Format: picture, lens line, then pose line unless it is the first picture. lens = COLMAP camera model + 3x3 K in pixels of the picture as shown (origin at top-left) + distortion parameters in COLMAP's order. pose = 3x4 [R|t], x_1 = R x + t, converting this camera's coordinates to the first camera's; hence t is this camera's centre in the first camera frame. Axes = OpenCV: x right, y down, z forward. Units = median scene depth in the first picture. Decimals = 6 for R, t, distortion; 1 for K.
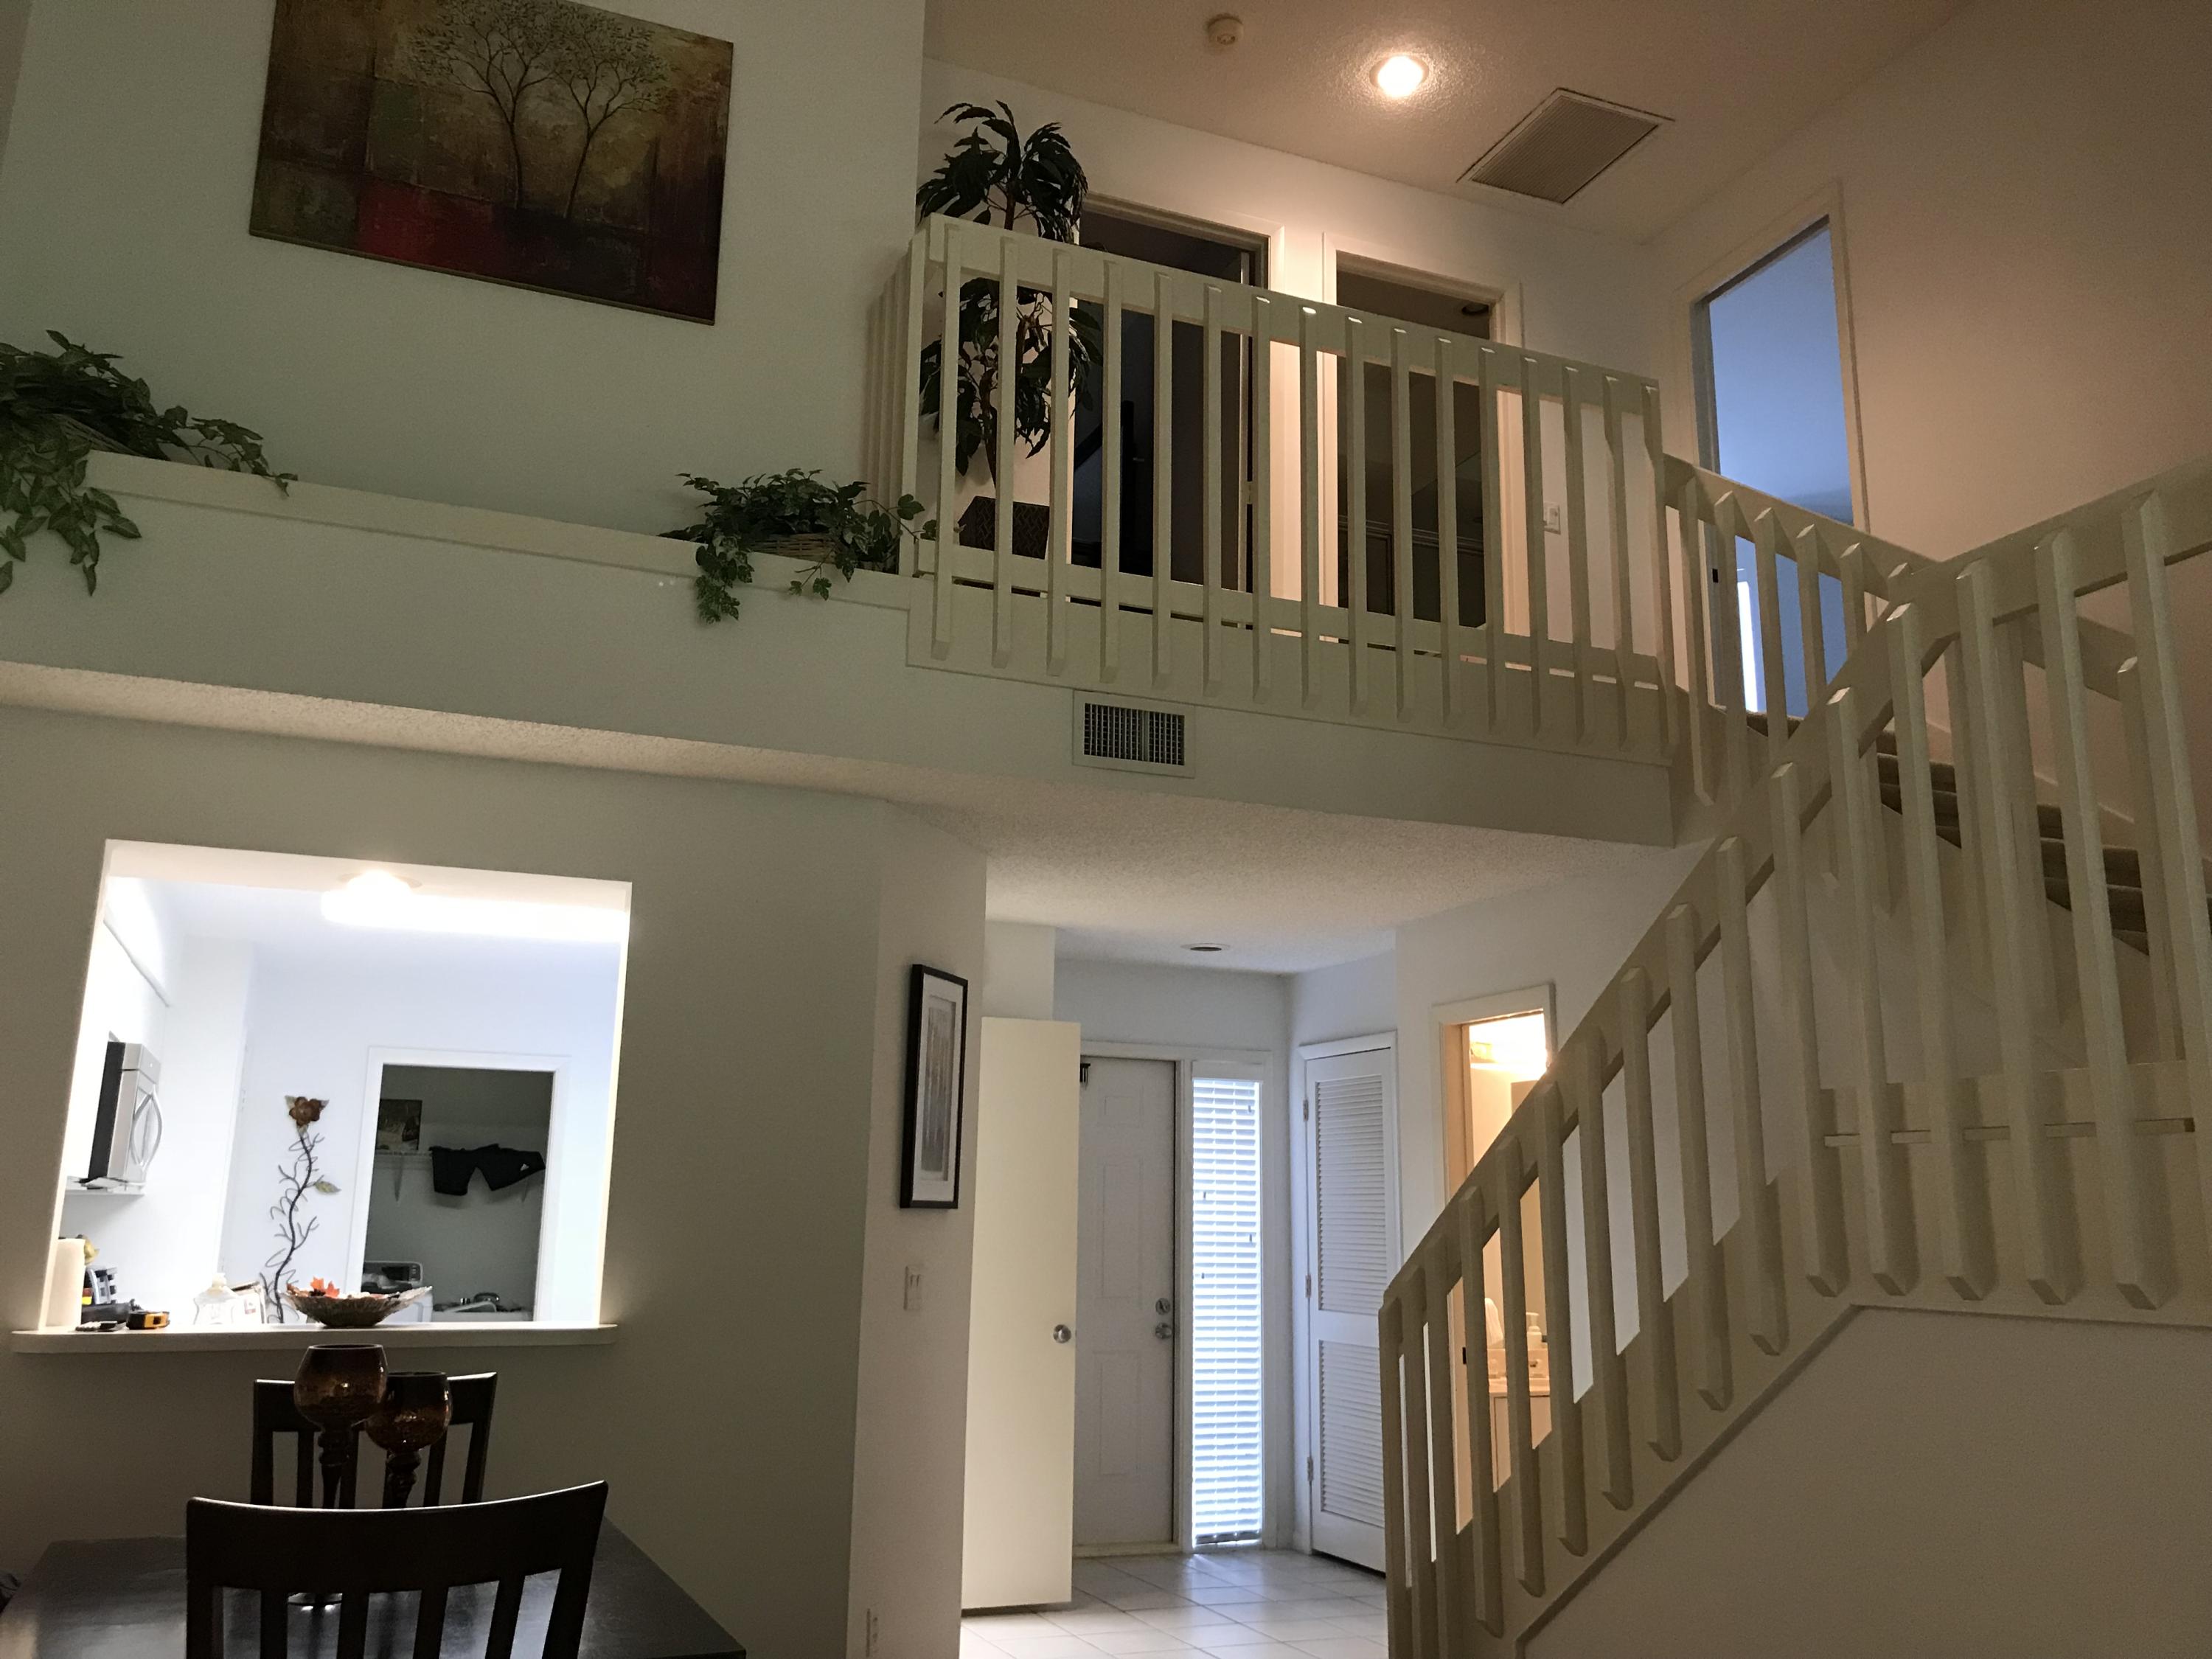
lens RADIAL K [[1825.9, 0, 1106.0], [0, 1825.9, 829.5], [0, 0, 1]] dist [-0.027974, 0.055723]
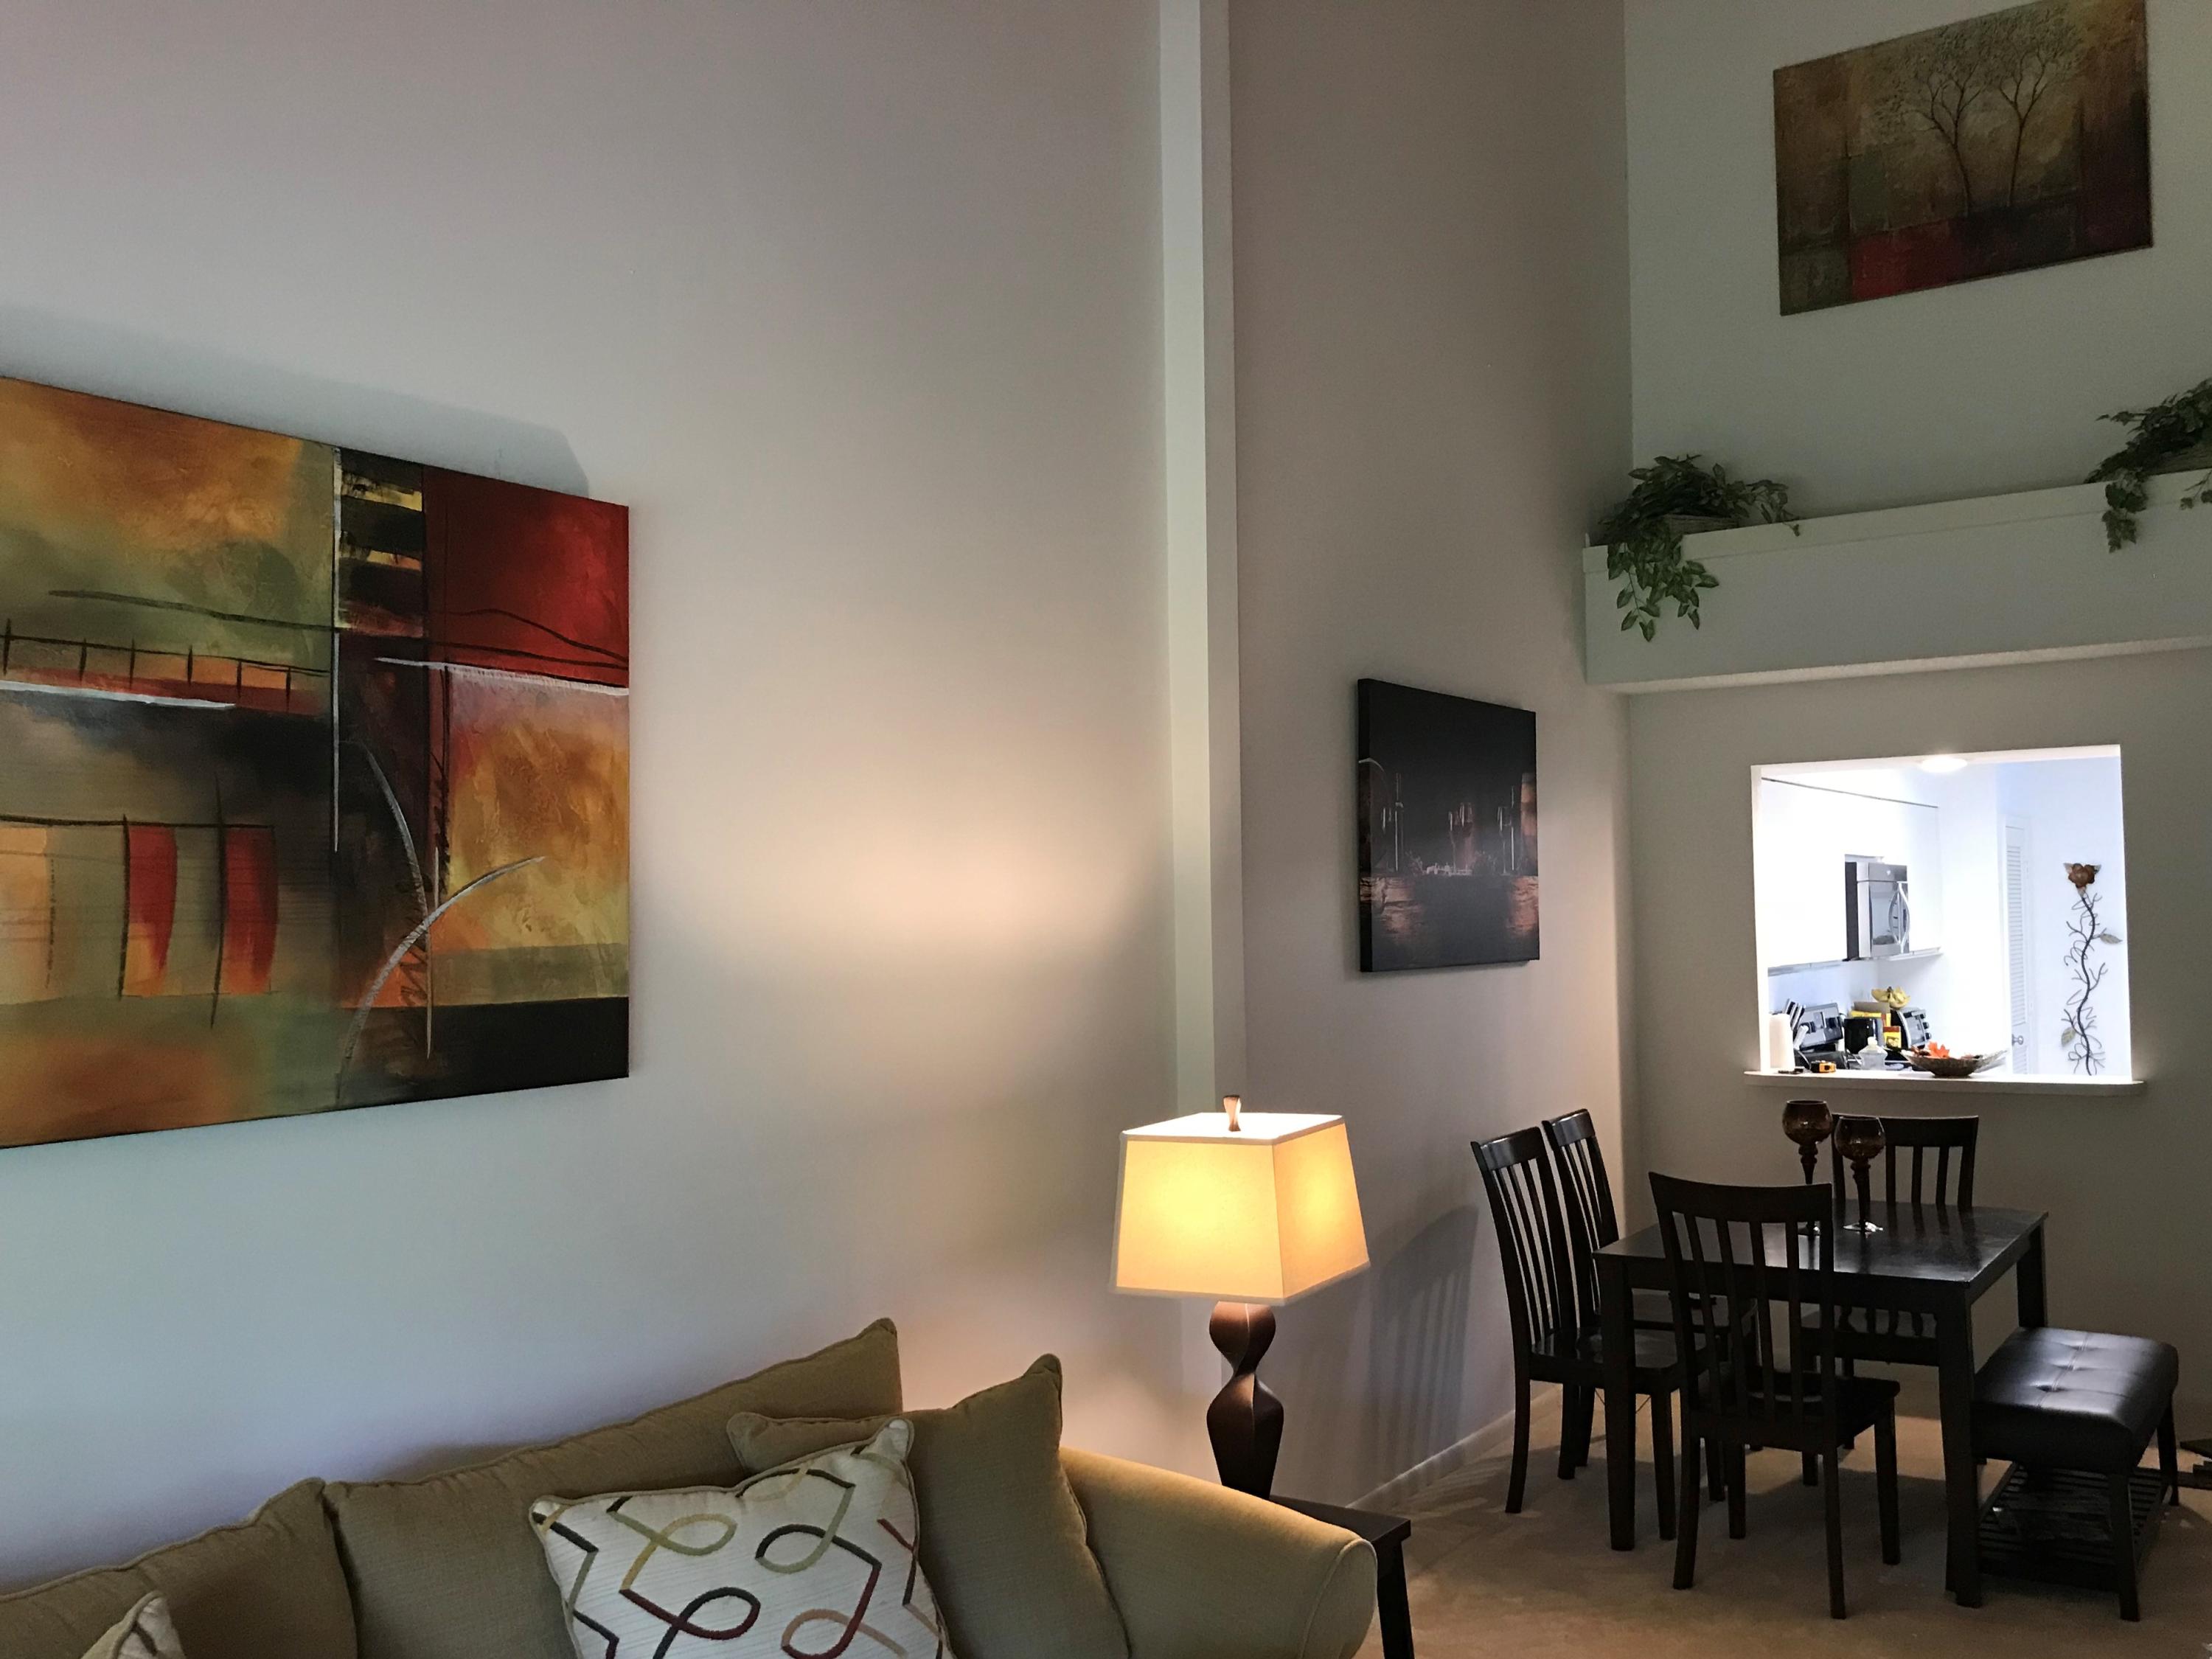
lens RADIAL K [[1919.0, 0, 1106.0], [0, 1919.0, 829.5], [0, 0, 1]] dist [-0.010244, 0.065764]
pose [[0.532076, -0.063676, -0.844299, 0.453570], [0.207499, 0.976567, 0.057114, -0.125320], [0.820877, -0.205580, 0.532820, -0.285580]]
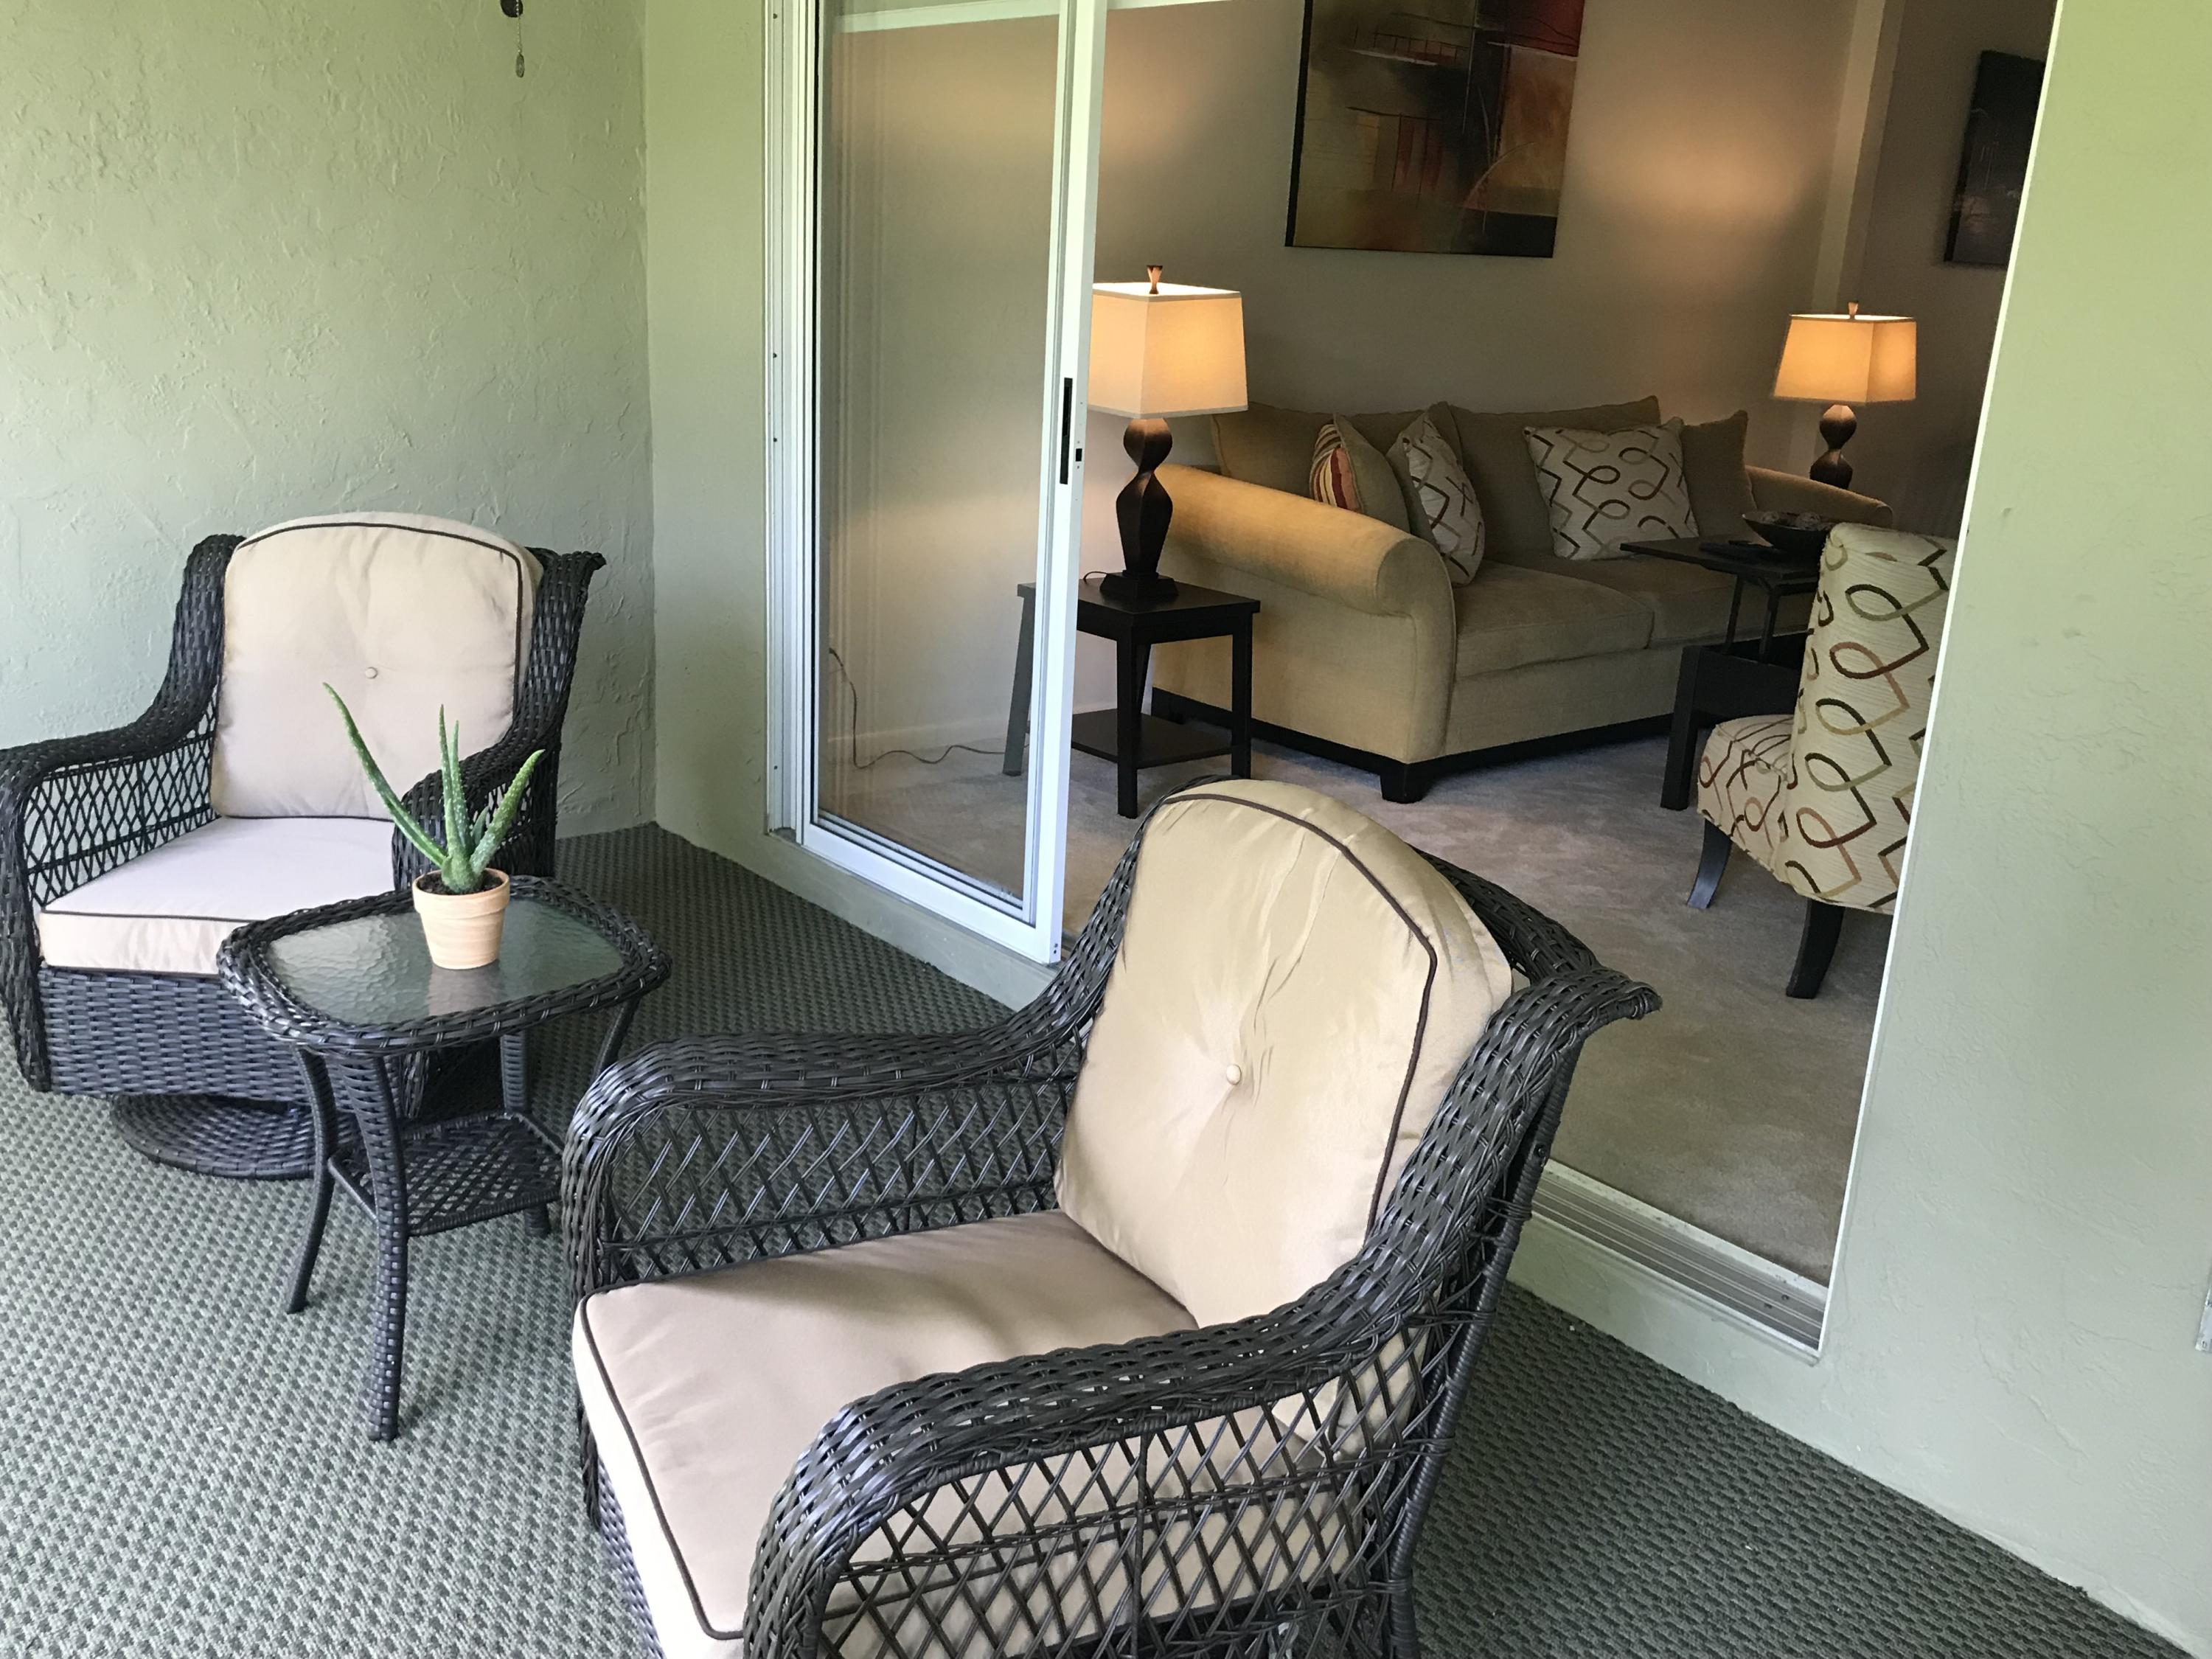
lens RADIAL K [[1955.6, 0, 1106.0], [0, 1955.6, 829.5], [0, 0, 1]] dist [-0.006840, 0.000024]
pose [[0.283861, 0.276063, -0.918266, 1.034450], [0.163284, 0.929755, 0.329992, -0.166101], [0.944860, -0.243610, 0.218845, -0.737035]]
